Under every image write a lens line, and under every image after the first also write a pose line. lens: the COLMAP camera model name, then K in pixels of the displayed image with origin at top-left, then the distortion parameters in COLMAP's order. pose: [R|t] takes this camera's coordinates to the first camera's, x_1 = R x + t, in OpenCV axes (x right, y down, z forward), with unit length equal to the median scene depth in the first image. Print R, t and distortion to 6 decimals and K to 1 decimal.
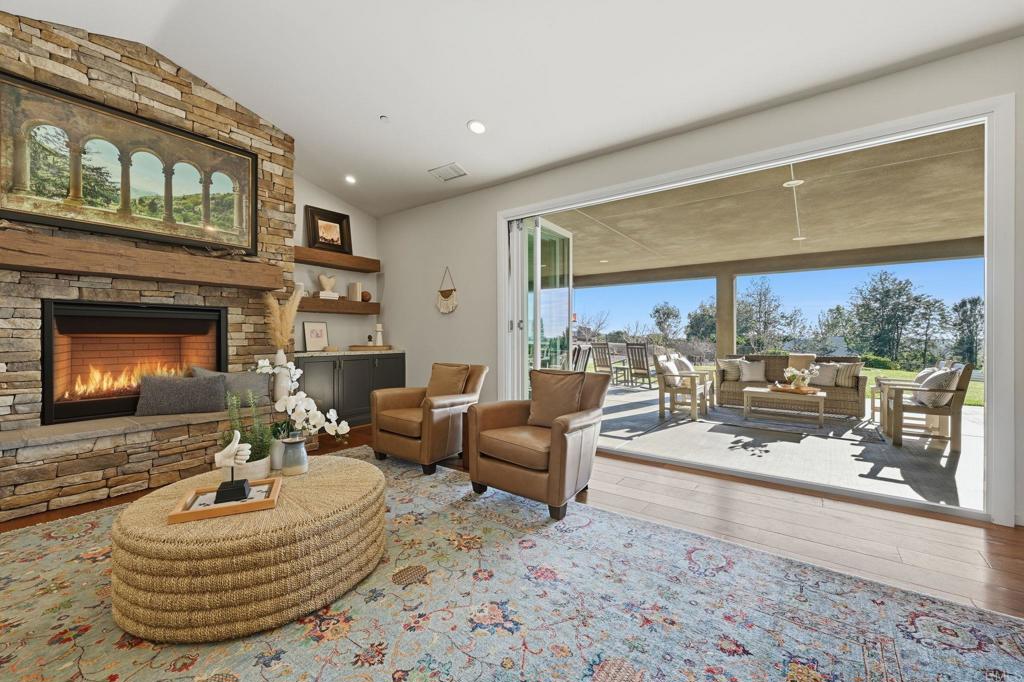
lens RADIAL K [[410.9, 0, 516.8], [0, 410.9, 339.2], [0, 0, 1]] dist [0.000354, -0.000003]
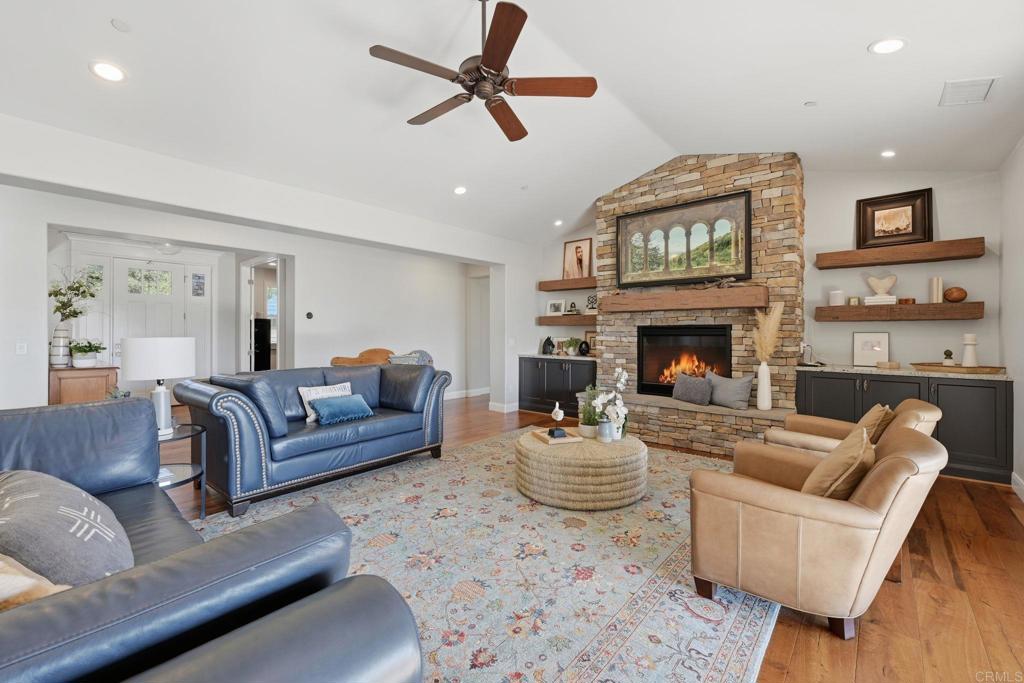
lens RADIAL K [[430.7, 0, 507.1], [0, 430.7, 334.8], [0, 0, 1]] dist [0.001248, -0.000012]
pose [[-0.103556, 0.007088, -0.994598, 0.746606], [-0.005814, 0.999953, 0.007731, -0.060691], [0.994607, 0.006583, -0.103510, 0.530378]]
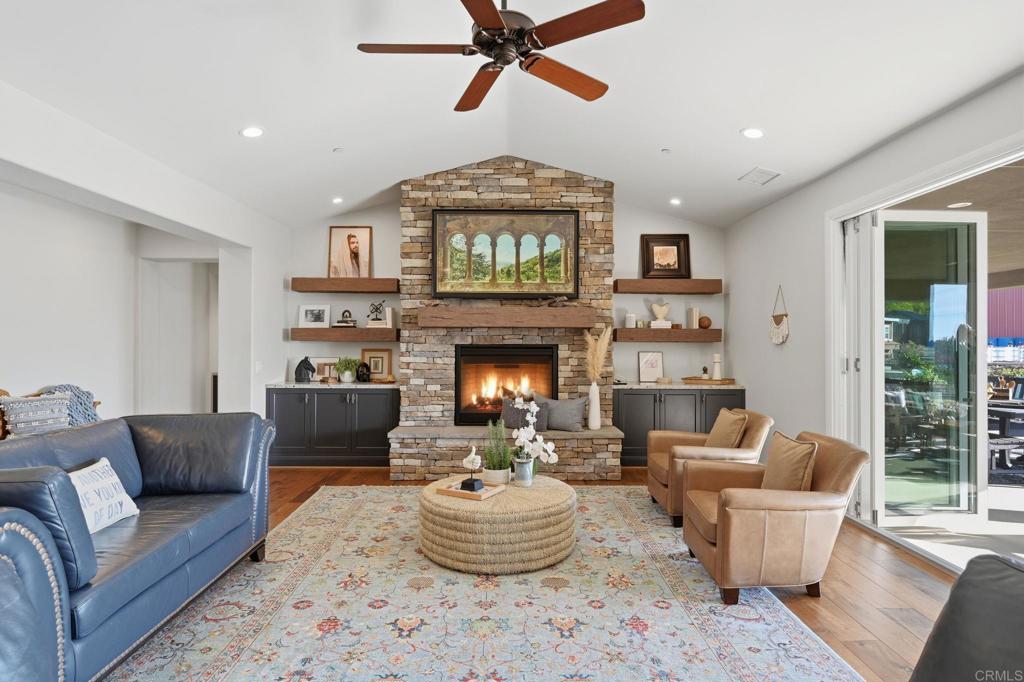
lens RADIAL K [[562.7, 0, 519.3], [0, 562.7, 340.6], [0, 0, 1]] dist [-0.000450, -0.000288]
pose [[0.598082, 0.002142, -0.801432, 0.612046], [-0.010110, 0.999937, -0.004872, -0.091515], [0.801371, 0.011017, 0.598066, -0.074070]]
